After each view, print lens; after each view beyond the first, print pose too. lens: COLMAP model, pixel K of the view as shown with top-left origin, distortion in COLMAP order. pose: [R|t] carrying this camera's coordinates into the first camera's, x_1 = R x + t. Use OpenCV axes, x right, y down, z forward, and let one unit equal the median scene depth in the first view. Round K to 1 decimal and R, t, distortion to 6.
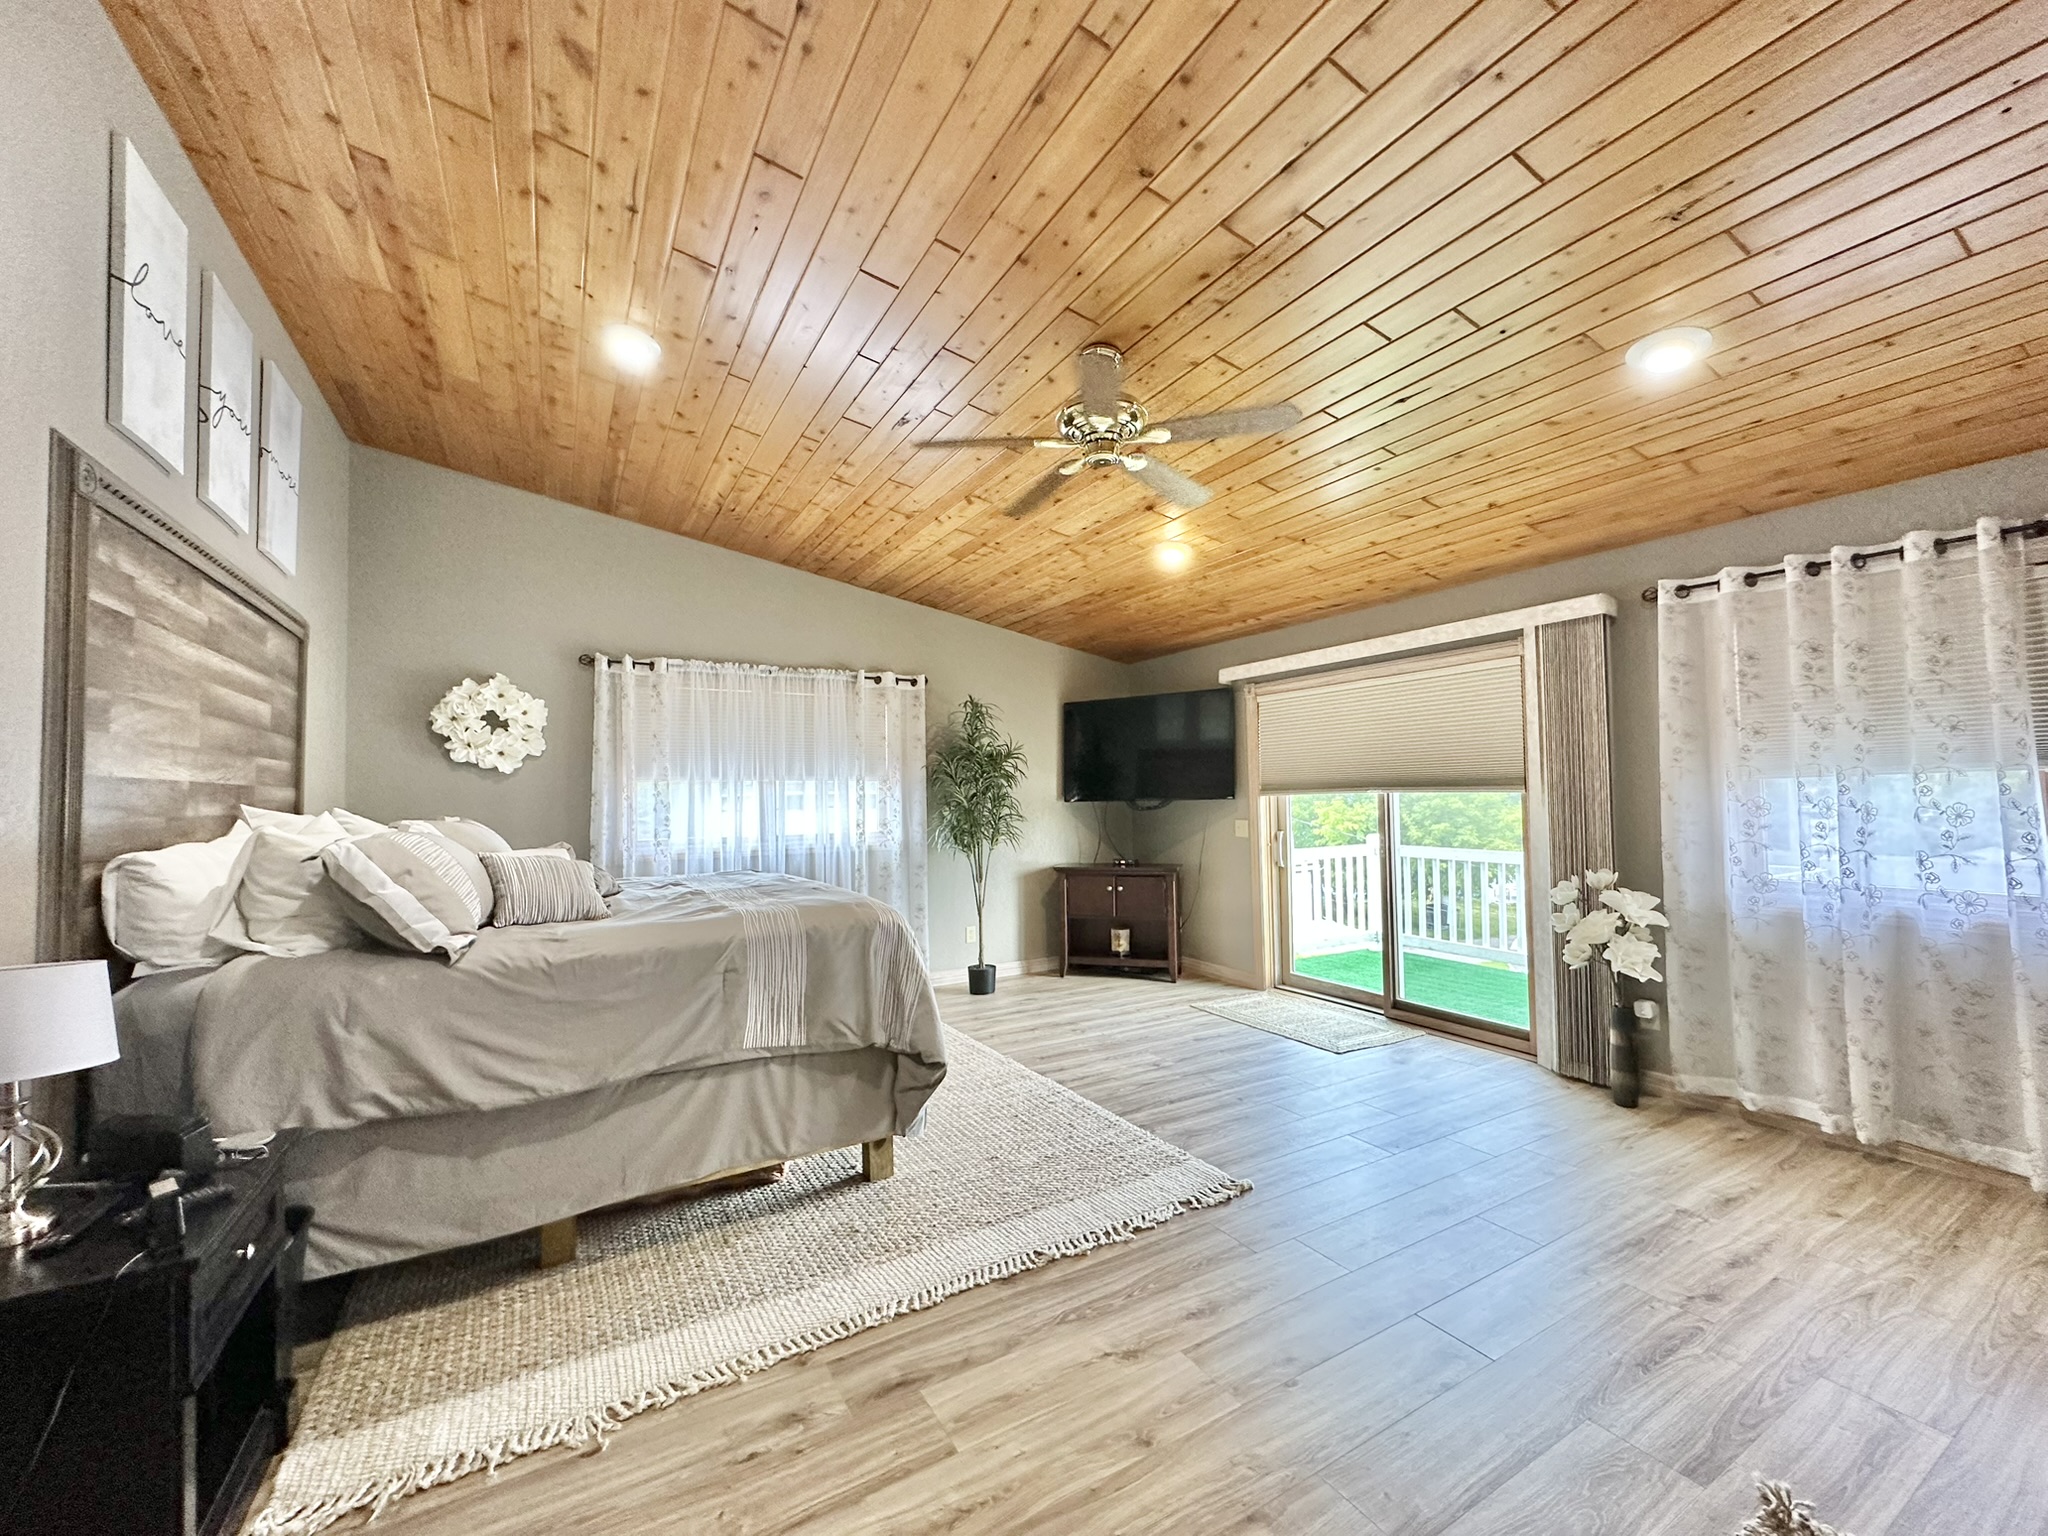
lens RADIAL K [[816.1, 0, 1024.6], [0, 816.1, 767.4], [0, 0, 1]] dist [-0.002428, -0.000241]
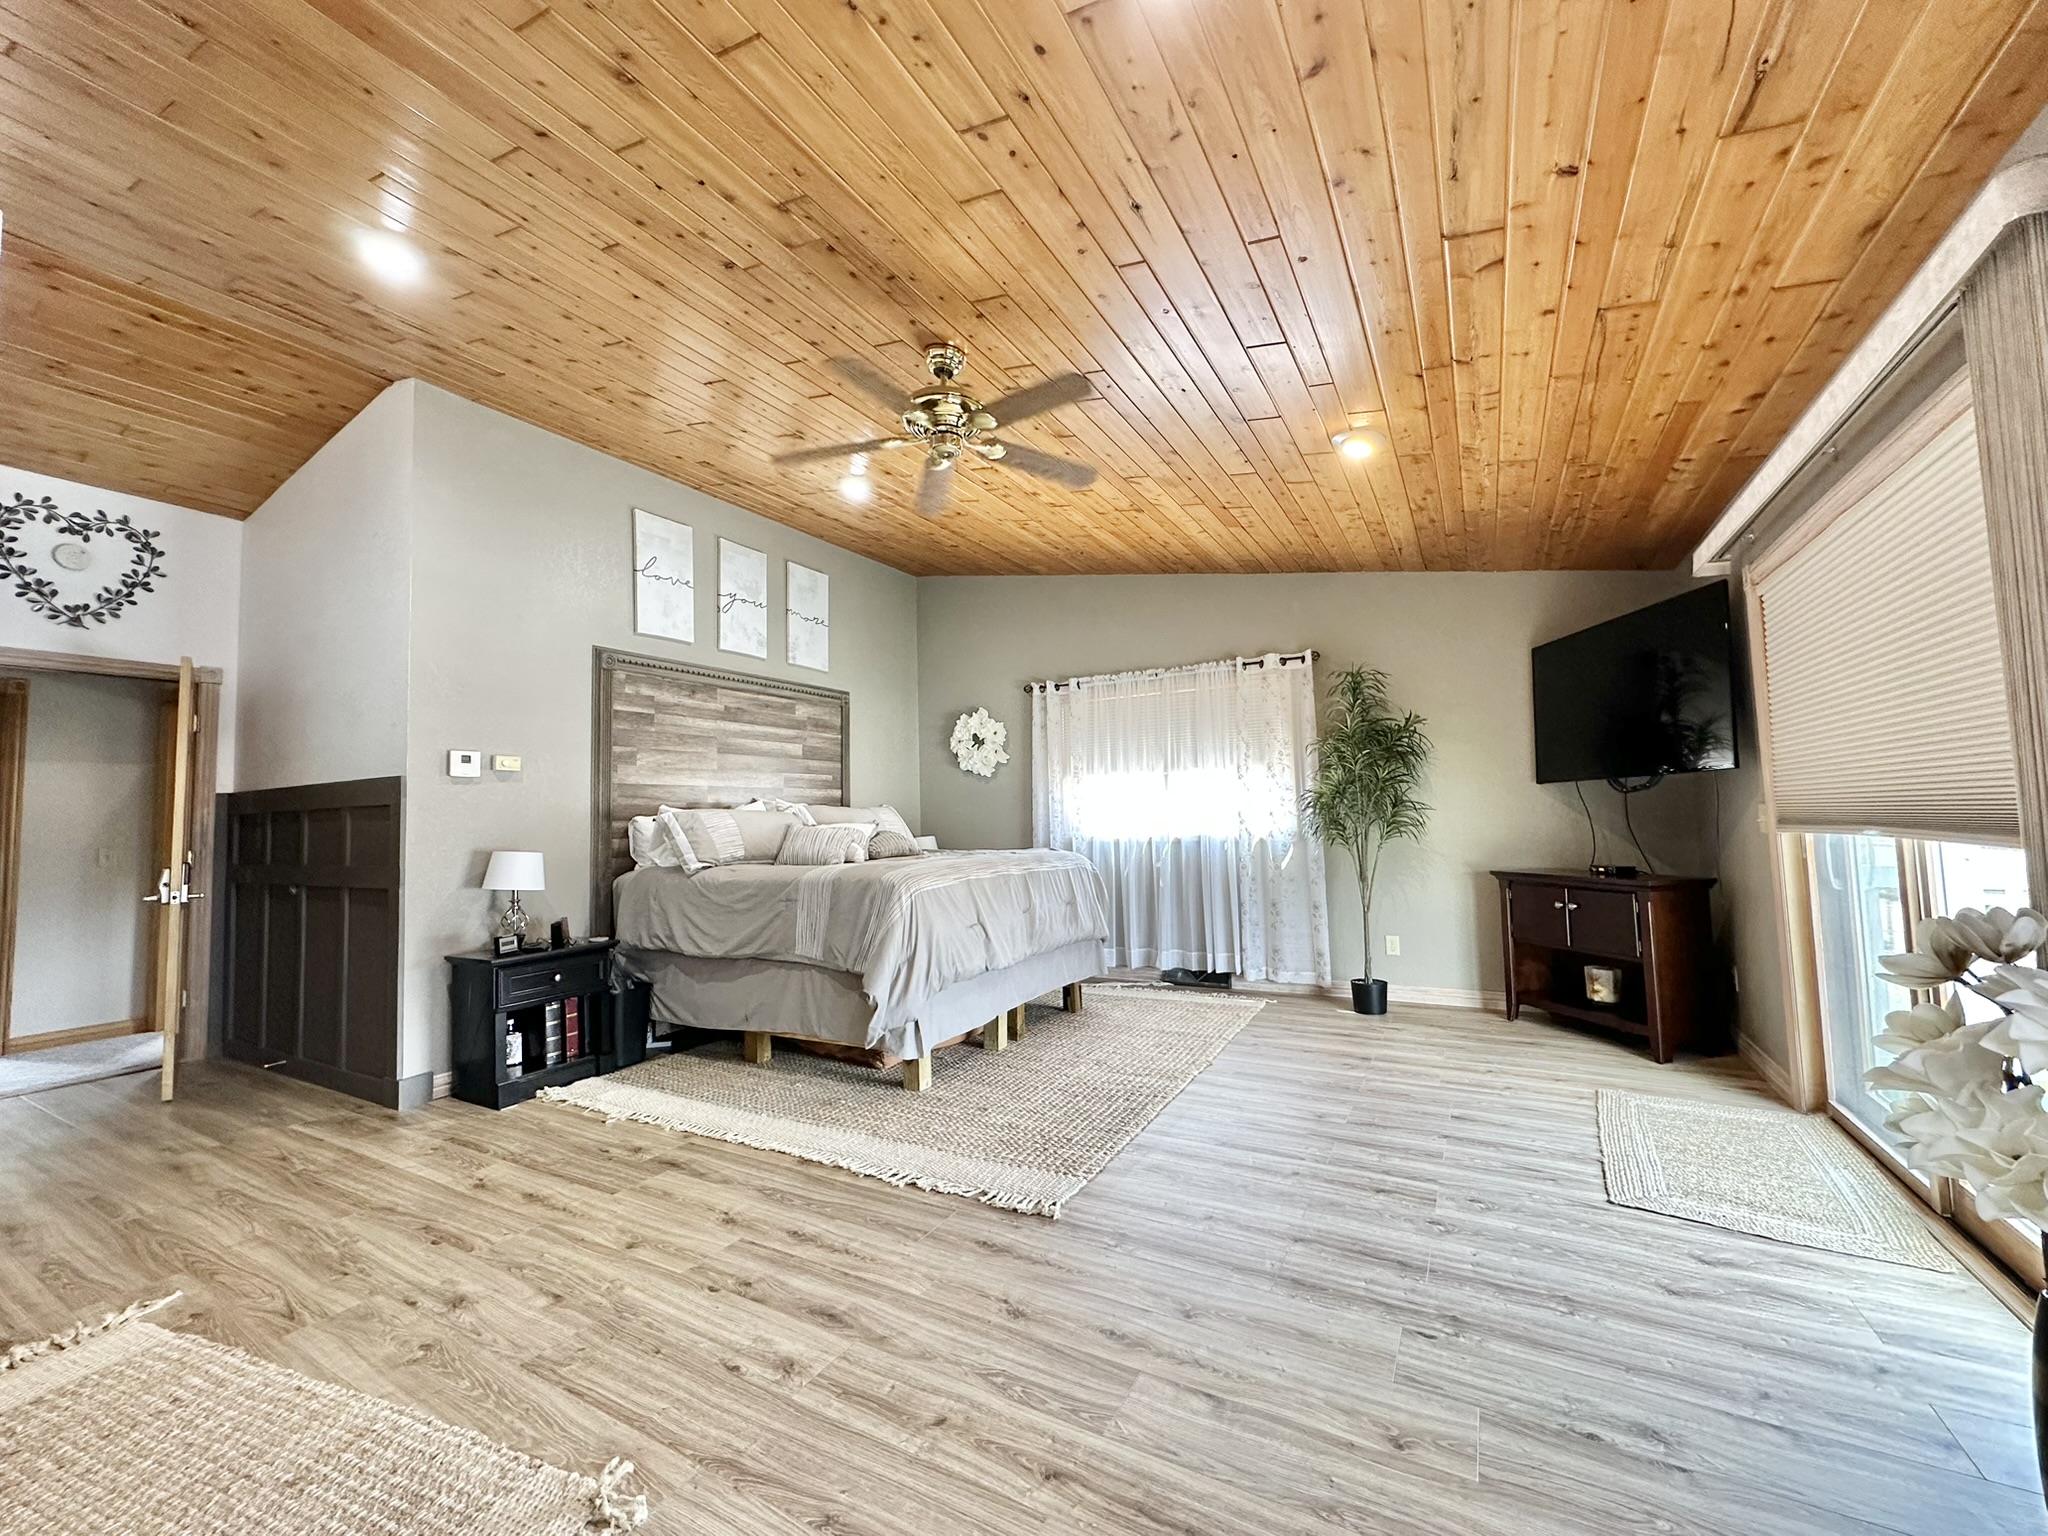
lens RADIAL K [[816.1, 0, 1024.8], [0, 816.1, 768.0], [0, 0, 1]] dist [-0.002428, -0.000241]
pose [[0.505141, -0.051568, -0.861495, 0.662242], [0.048708, 0.998326, -0.031198, 0.042376], [0.861661, -0.026202, 0.506807, 0.352140]]
